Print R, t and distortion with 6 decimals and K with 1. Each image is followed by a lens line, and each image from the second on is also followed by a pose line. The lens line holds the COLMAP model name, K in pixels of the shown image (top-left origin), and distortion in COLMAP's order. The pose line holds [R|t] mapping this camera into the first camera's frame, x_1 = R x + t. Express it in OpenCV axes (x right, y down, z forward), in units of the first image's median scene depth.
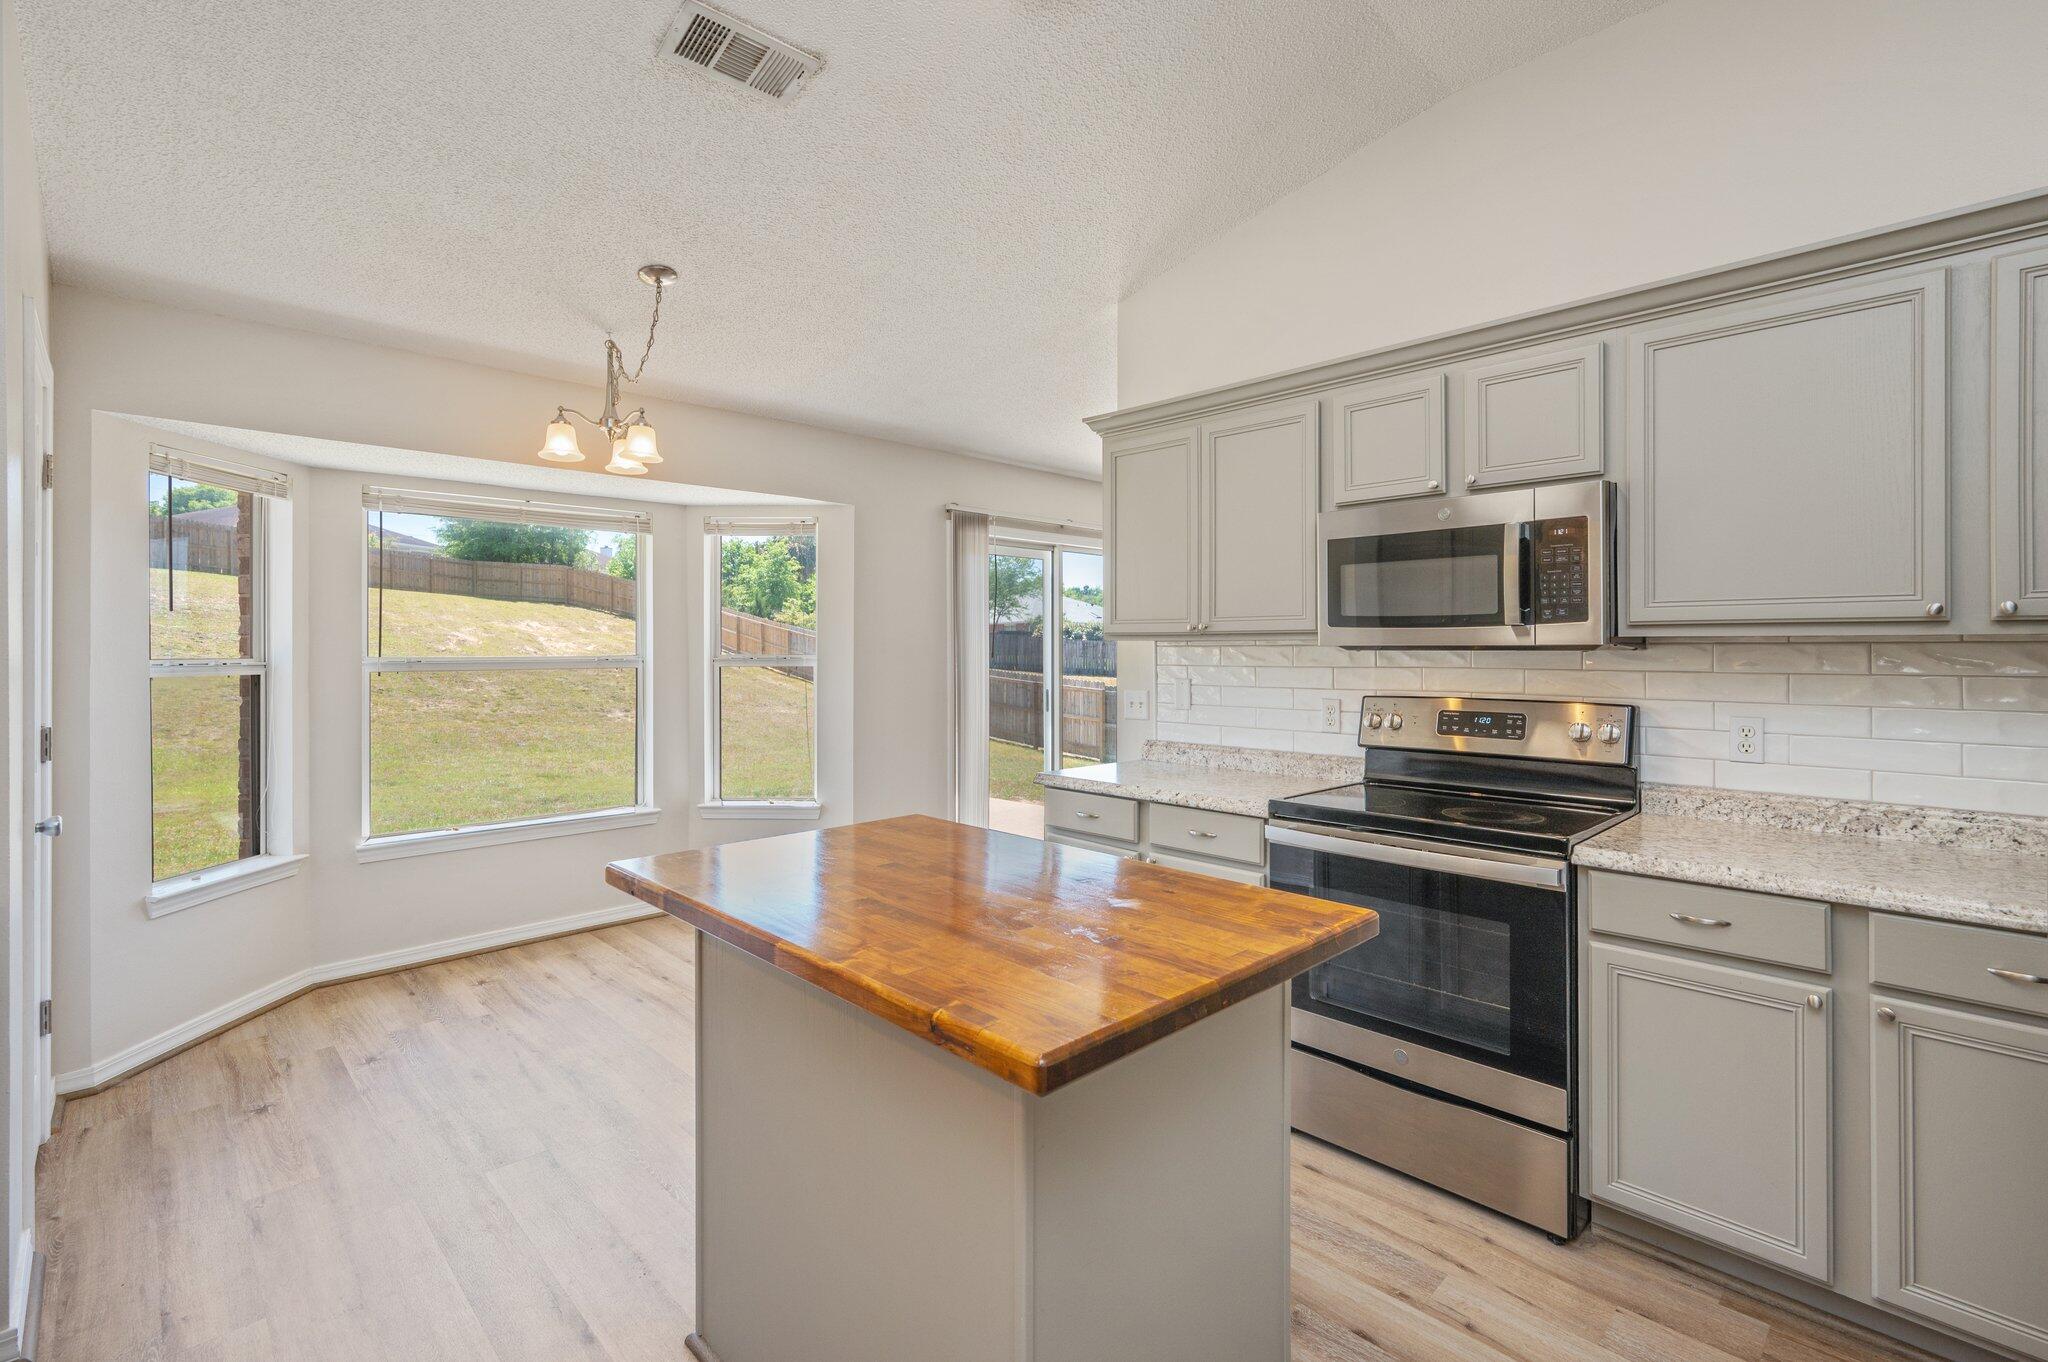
lens RADIAL K [[916.8, 0, 1027.2], [0, 916.8, 647.4], [0, 0, 1]] dist [-0.000233, -0.000284]
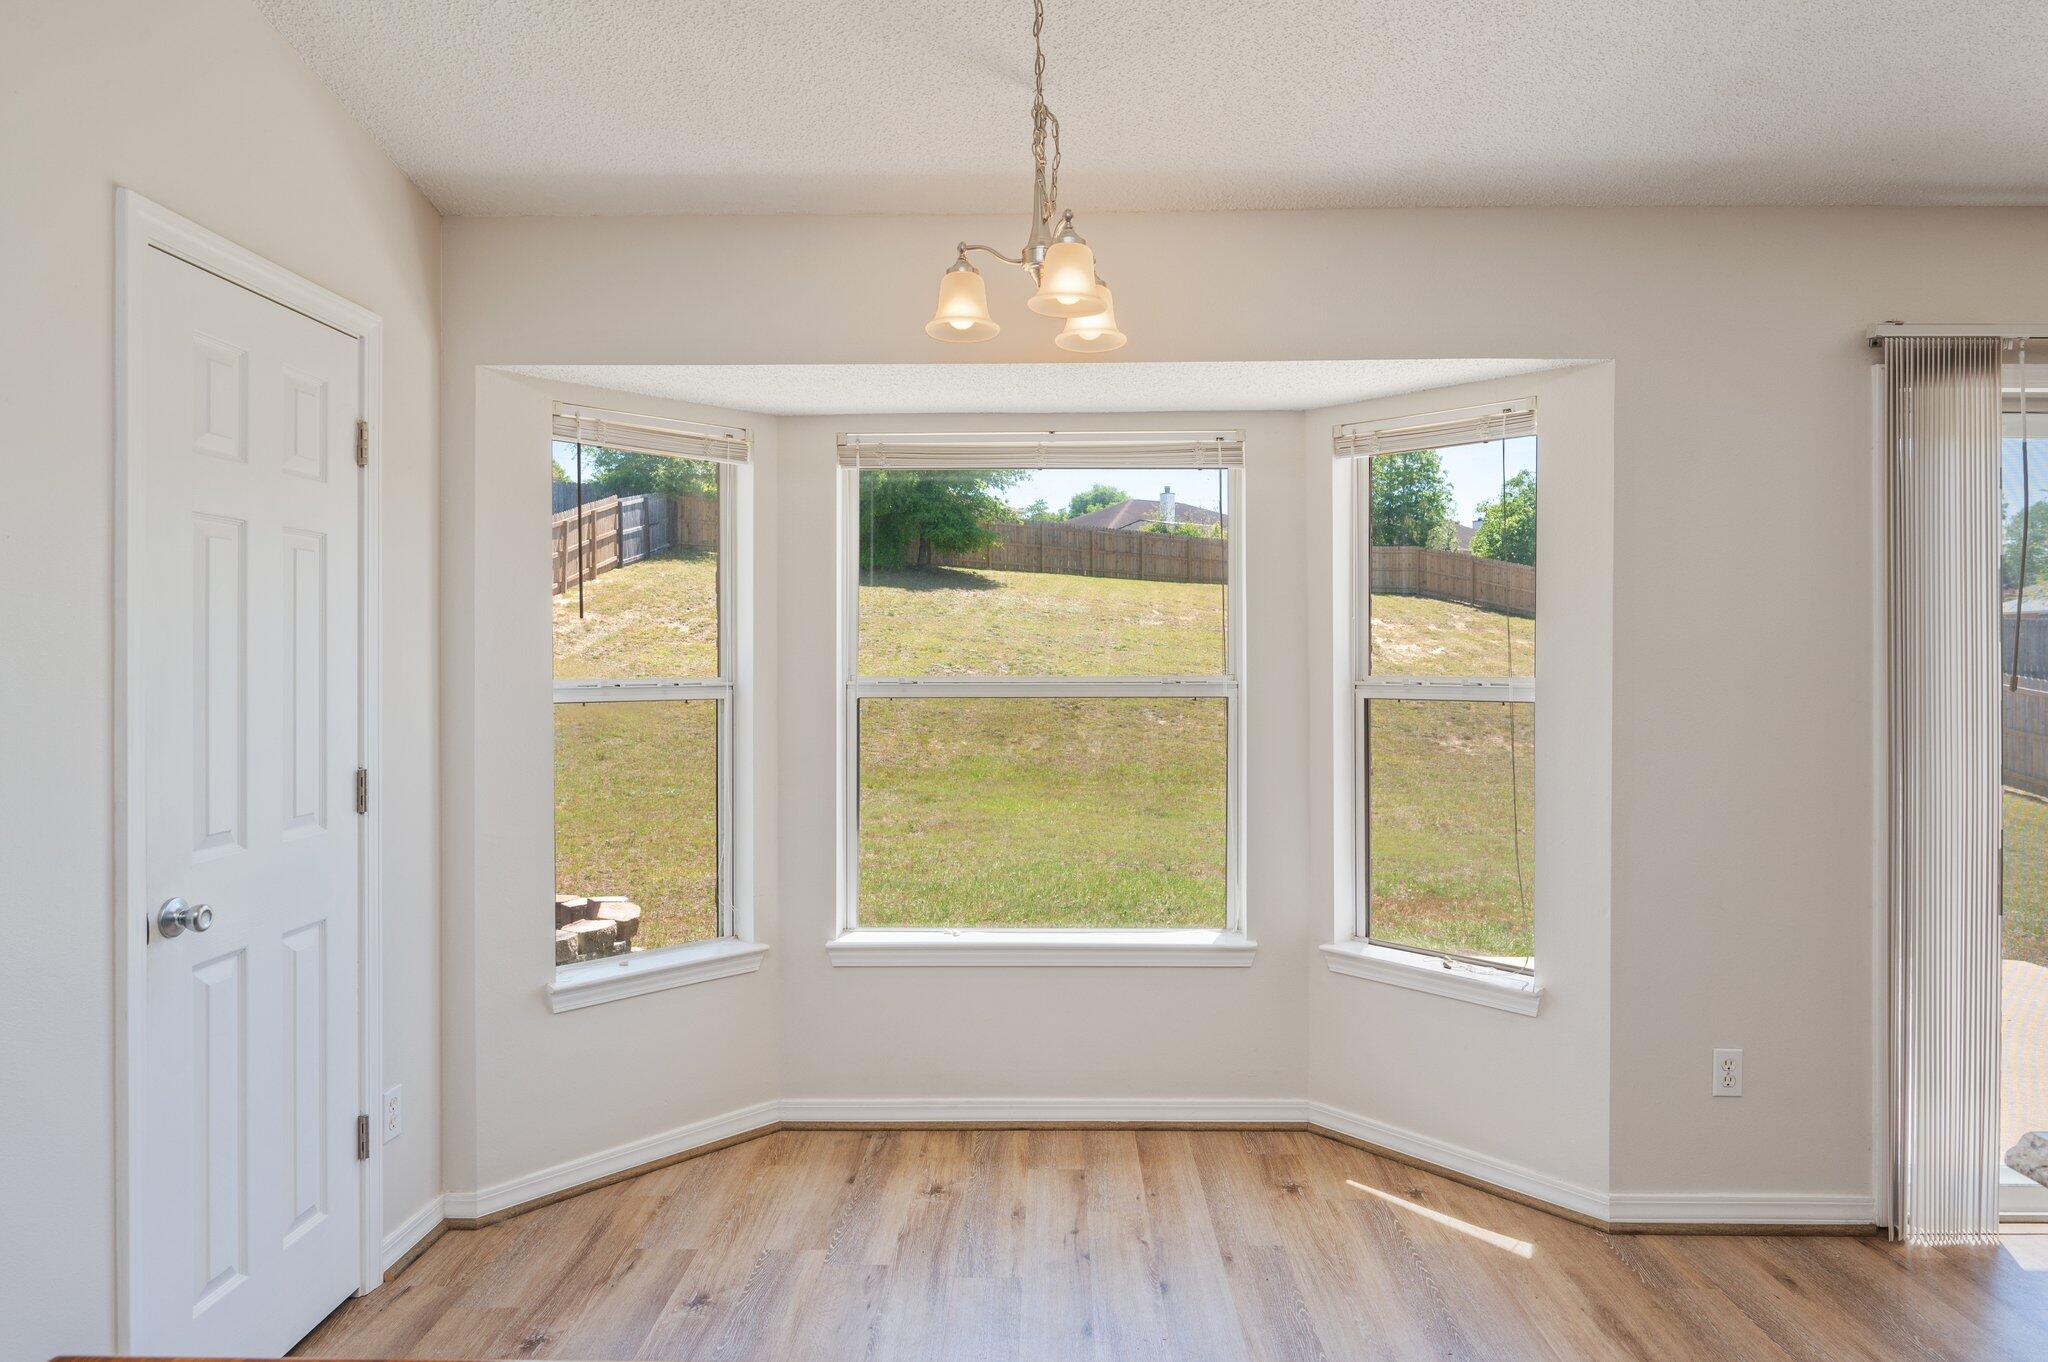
lens RADIAL K [[1209.5, 0, 1045.0], [0, 1209.5, 654.6], [0, 0, 1]] dist [-0.001390, -0.003535]
pose [[0.706019, 0.002808, -0.708187, 0.053457], [0.000237, 0.999991, 0.004202, -0.010438], [0.708193, -0.003134, 0.706012, 0.465150]]
